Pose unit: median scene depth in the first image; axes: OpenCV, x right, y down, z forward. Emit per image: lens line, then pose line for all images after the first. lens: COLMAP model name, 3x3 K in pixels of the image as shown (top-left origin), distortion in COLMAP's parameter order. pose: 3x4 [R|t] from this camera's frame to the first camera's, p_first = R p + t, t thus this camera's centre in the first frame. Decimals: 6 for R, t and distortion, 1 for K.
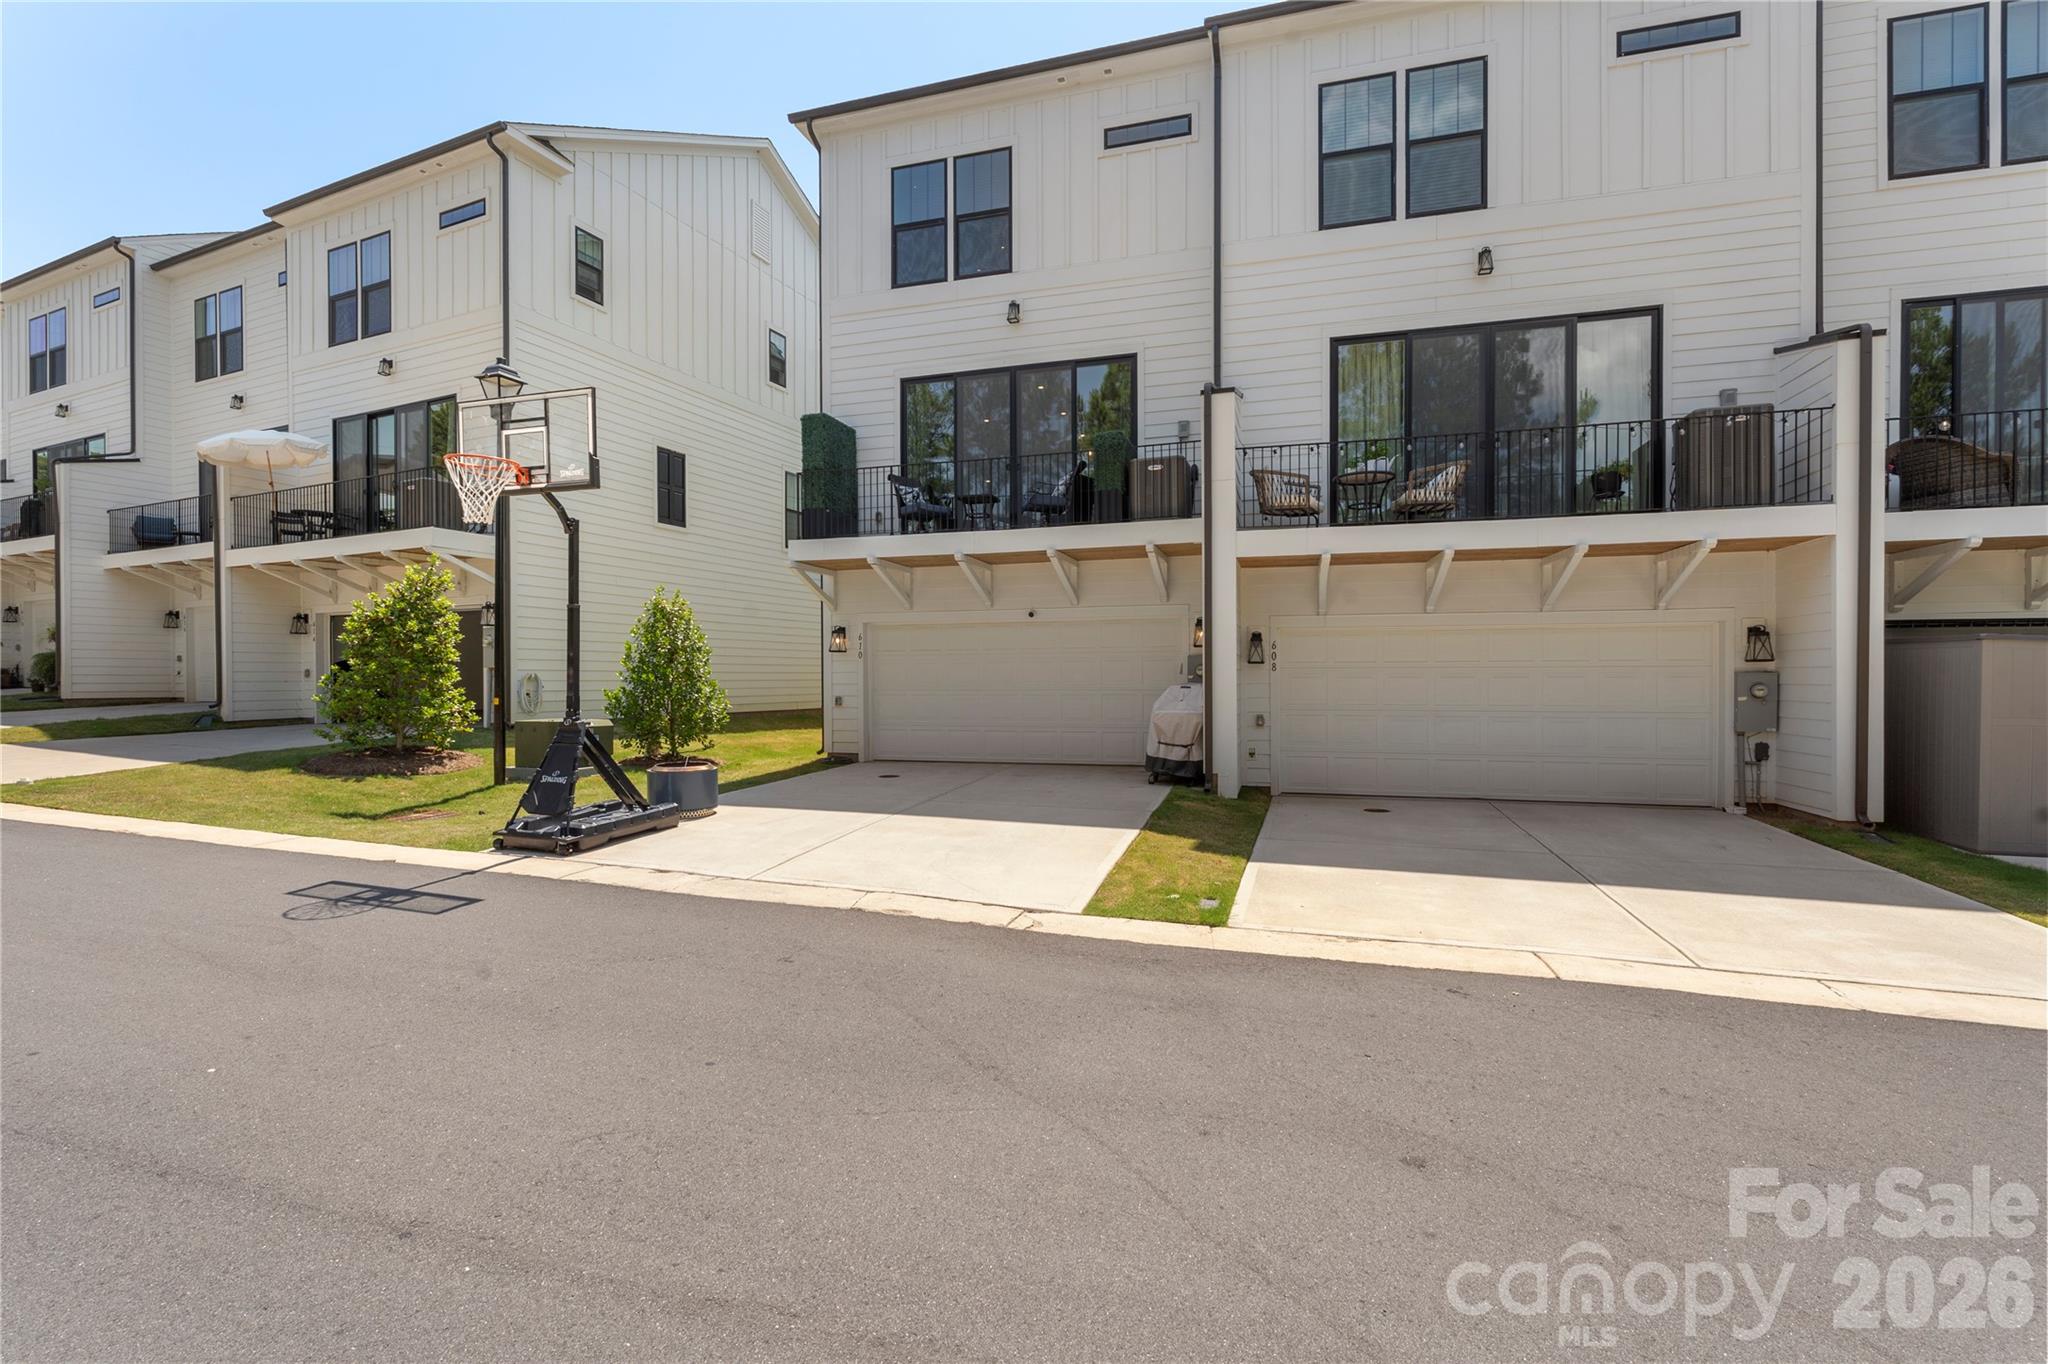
lens RADIAL K [[892.5, 0, 1024.0], [0, 892.5, 682.0], [0, 0, 1]] dist [-0.003869, -0.000153]
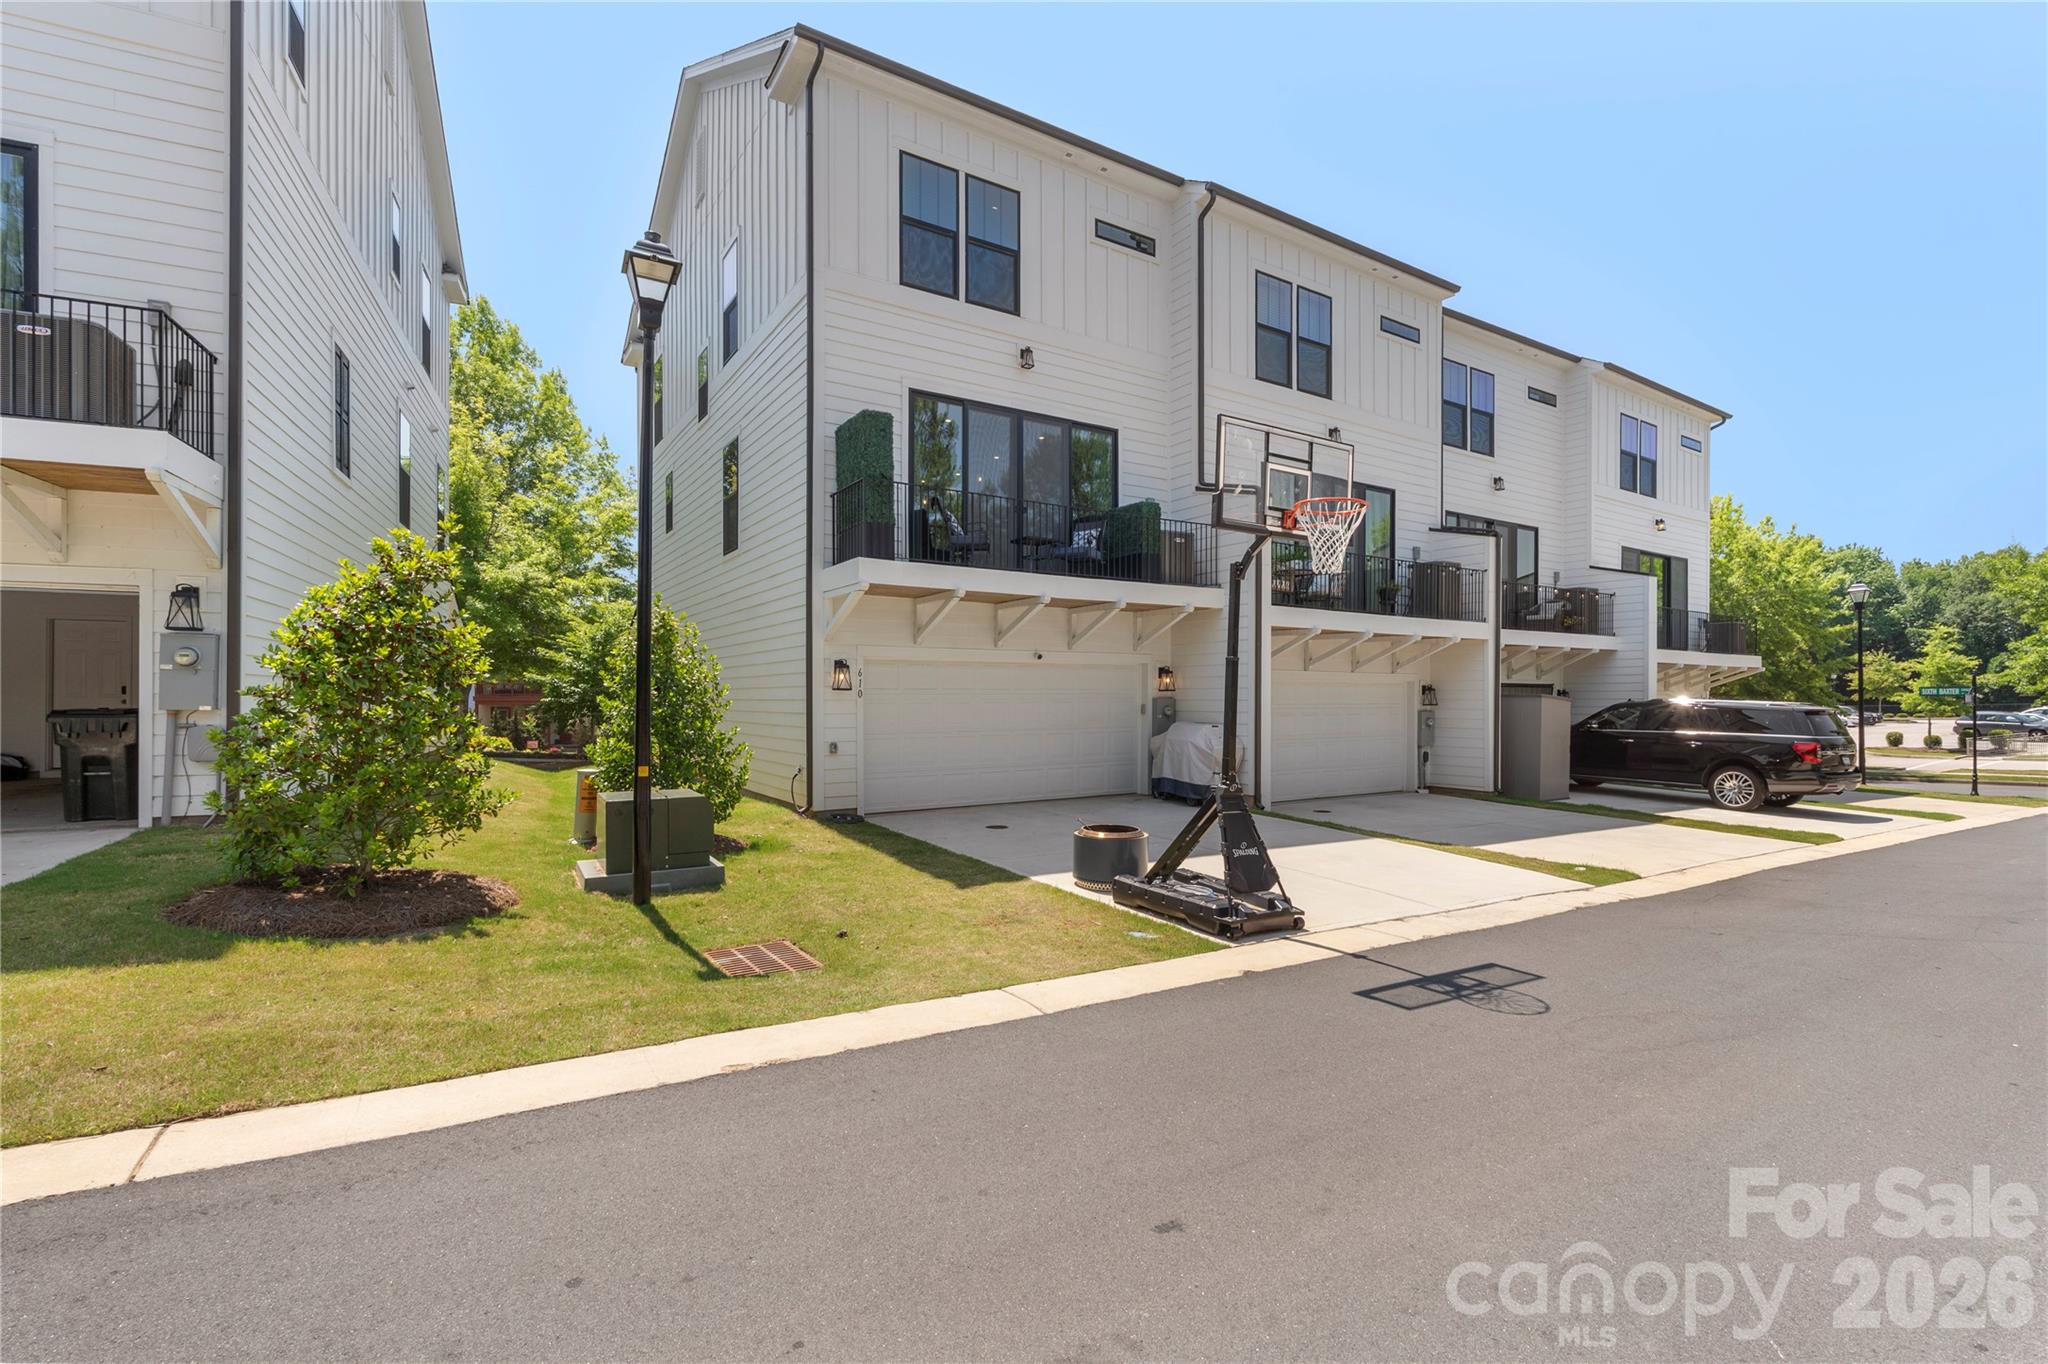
lens RADIAL K [[905.1, 0, 1040.3], [0, 905.1, 690.6], [0, 0, 1]] dist [0.000928, -0.000271]
pose [[0.653370, 0.007810, 0.756998, -0.770156], [-0.000426, 0.999950, -0.009949, -0.025759], [-0.757039, 0.006179, 0.653341, 0.314857]]
